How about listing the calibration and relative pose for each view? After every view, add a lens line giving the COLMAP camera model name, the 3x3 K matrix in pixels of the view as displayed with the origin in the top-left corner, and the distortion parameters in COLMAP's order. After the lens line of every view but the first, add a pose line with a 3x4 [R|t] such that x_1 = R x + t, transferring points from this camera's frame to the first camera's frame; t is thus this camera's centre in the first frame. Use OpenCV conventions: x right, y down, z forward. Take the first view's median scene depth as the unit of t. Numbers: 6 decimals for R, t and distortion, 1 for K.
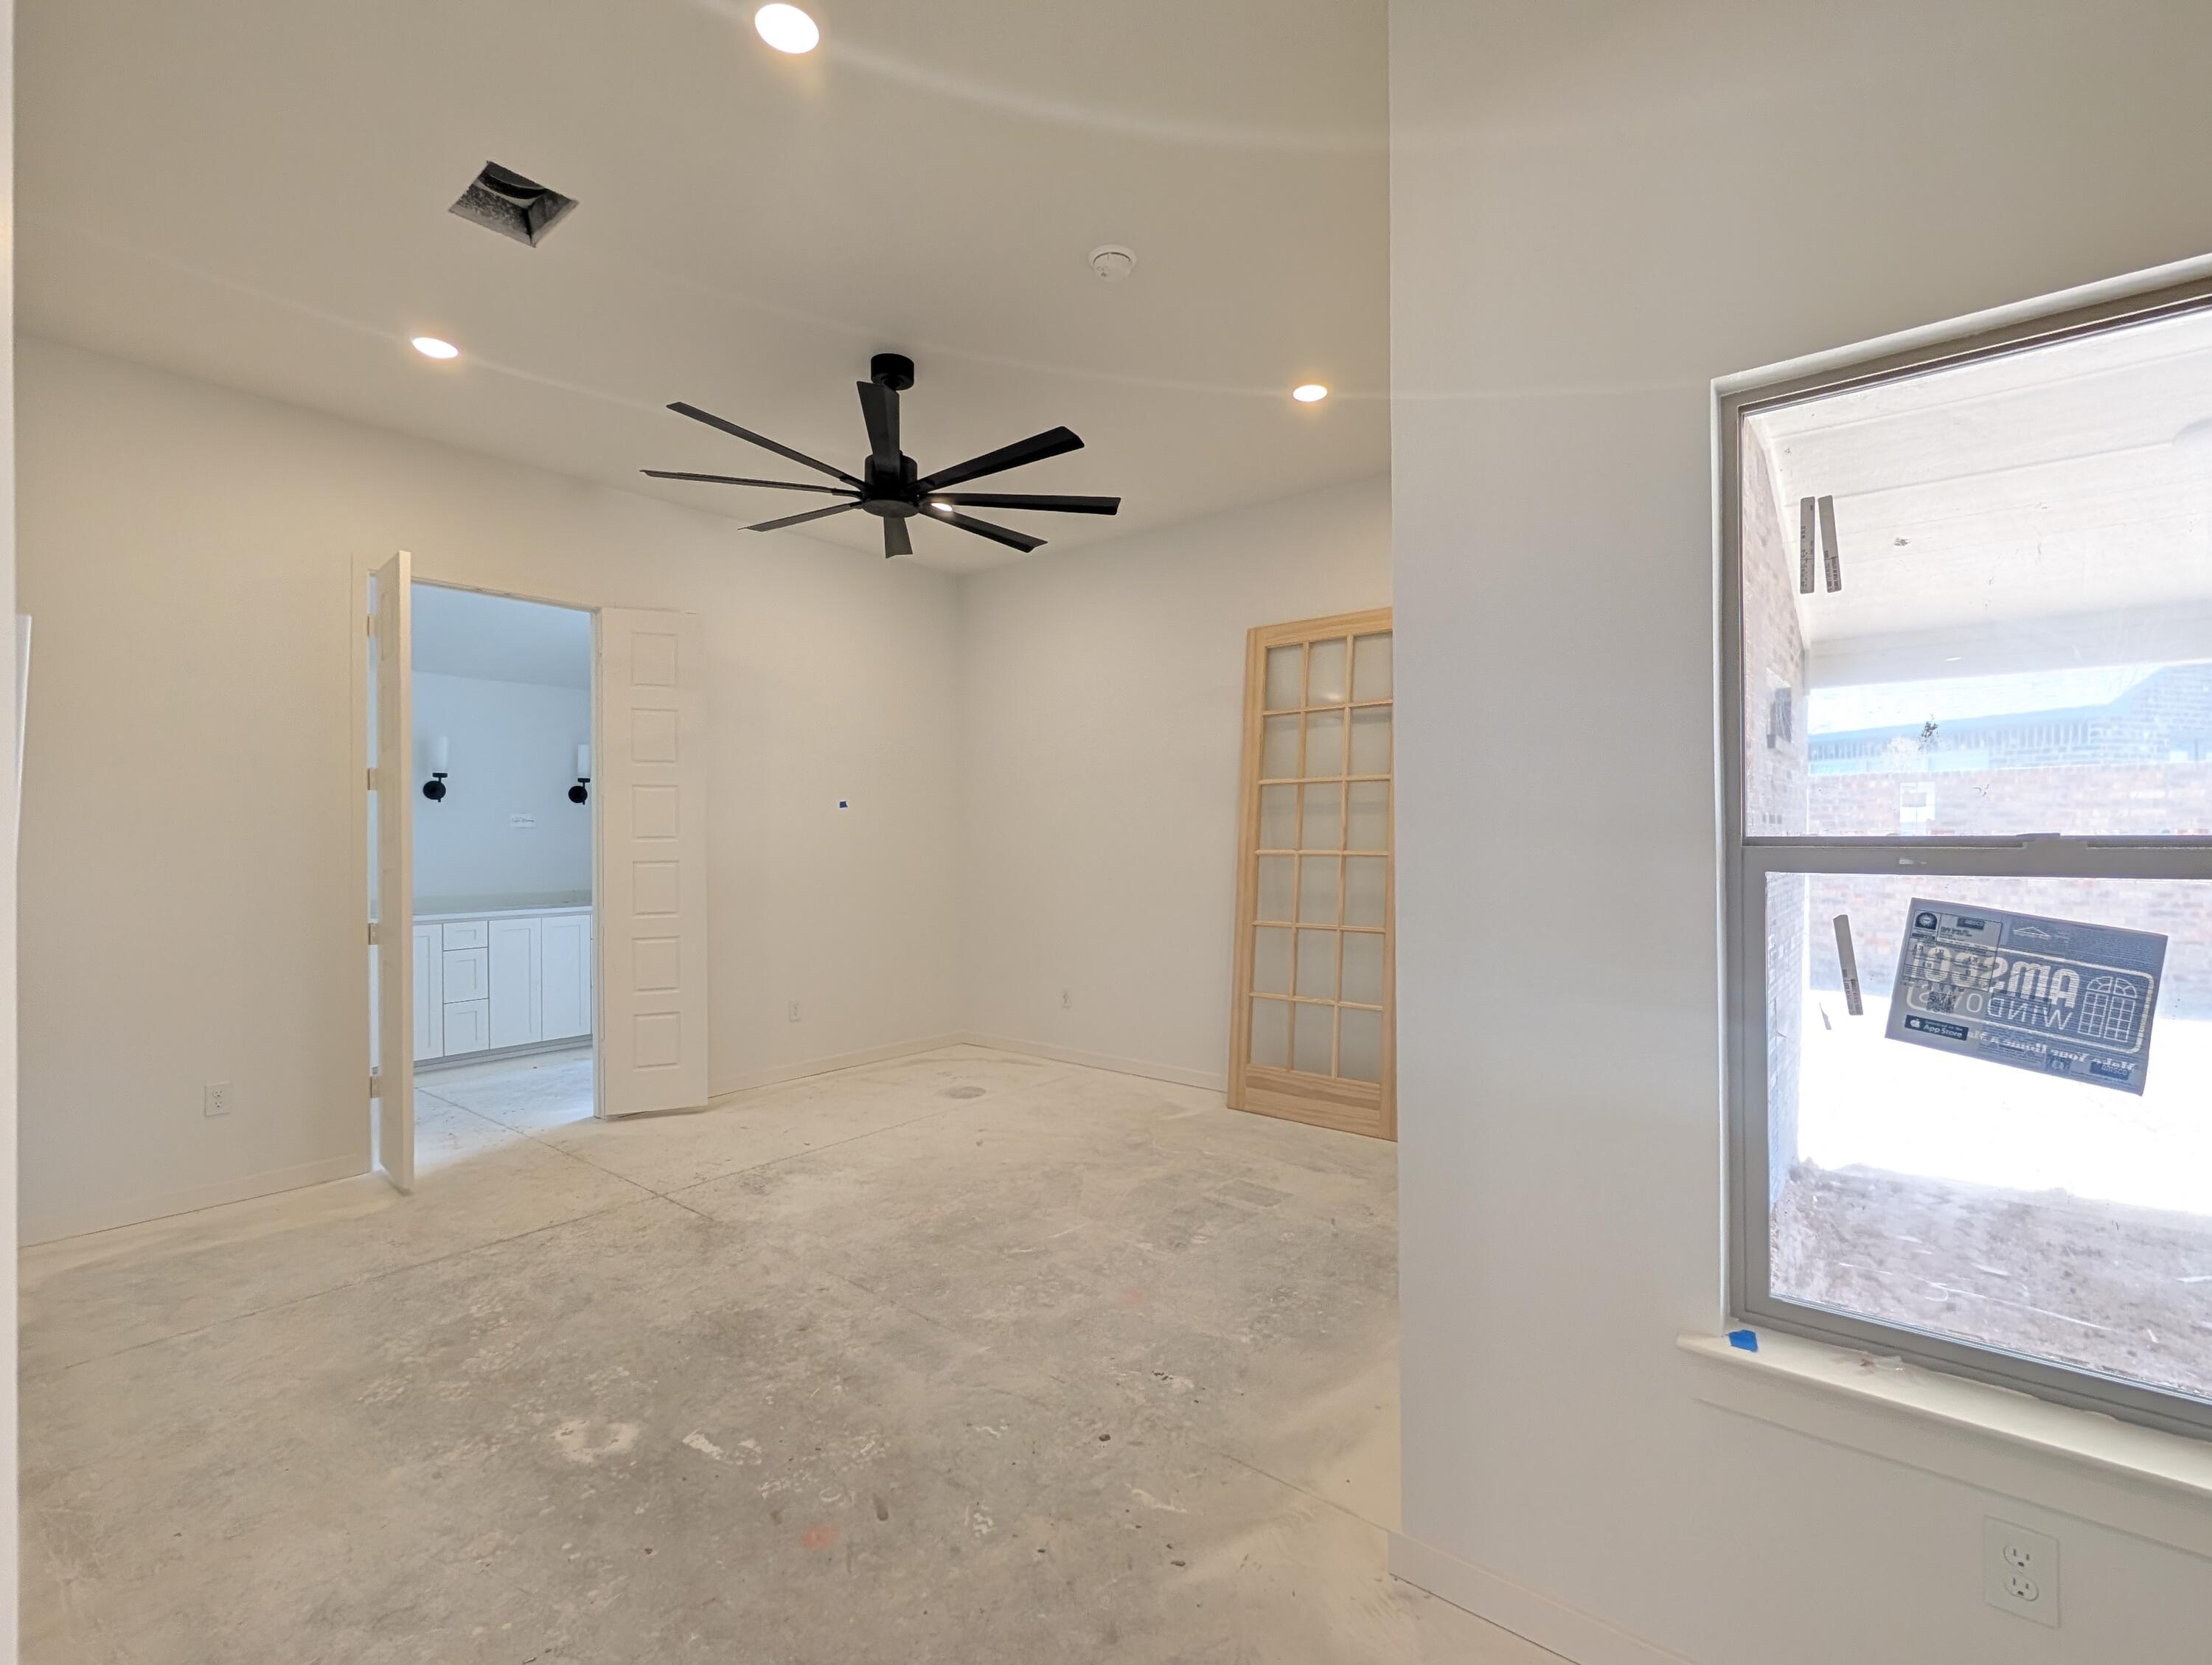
lens RADIAL K [[1022.8, 0, 1112.1], [0, 1022.8, 823.2], [0, 0, 1]] dist [-0.003843, 0.000318]
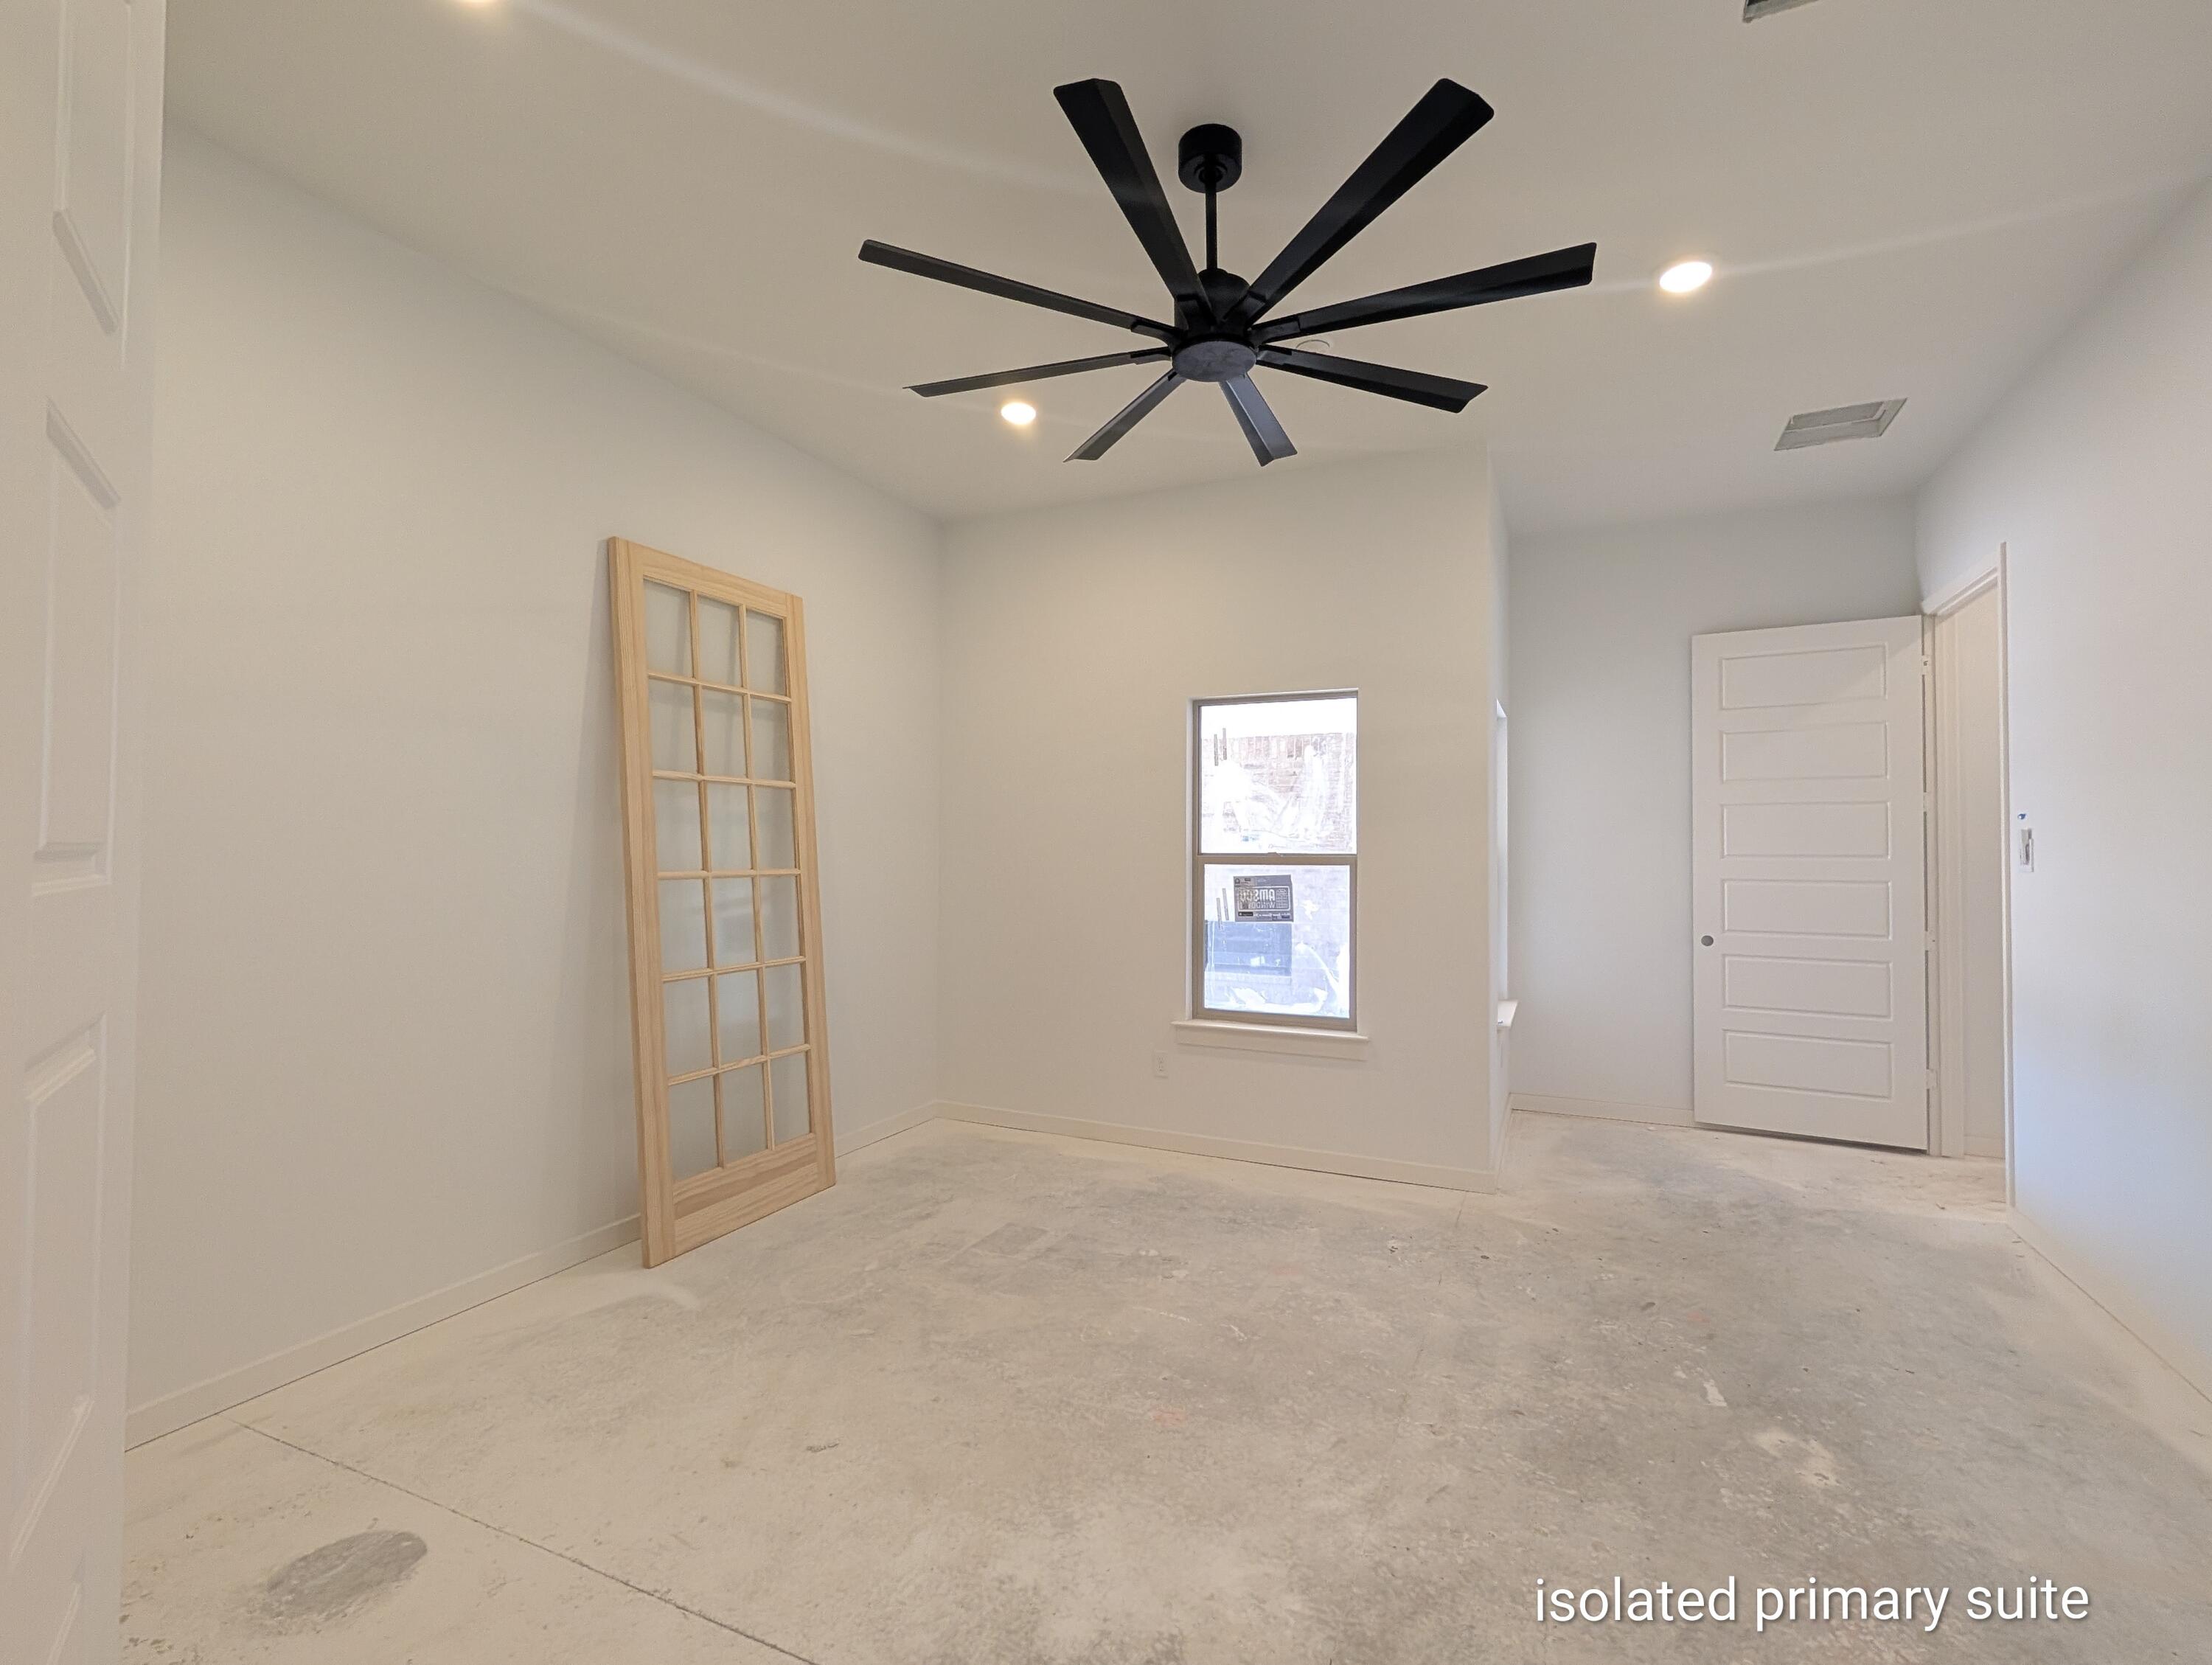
lens RADIAL K [[1022.8, 0, 1112.4], [0, 1022.8, 843.3], [0, 0, 1]] dist [-0.003843, 0.000318]
pose [[-0.276481, 0.009635, 0.960971, -1.112787], [-0.012126, 0.999835, -0.013514, 0.021414], [-0.960943, -0.015389, -0.276318, 1.669802]]
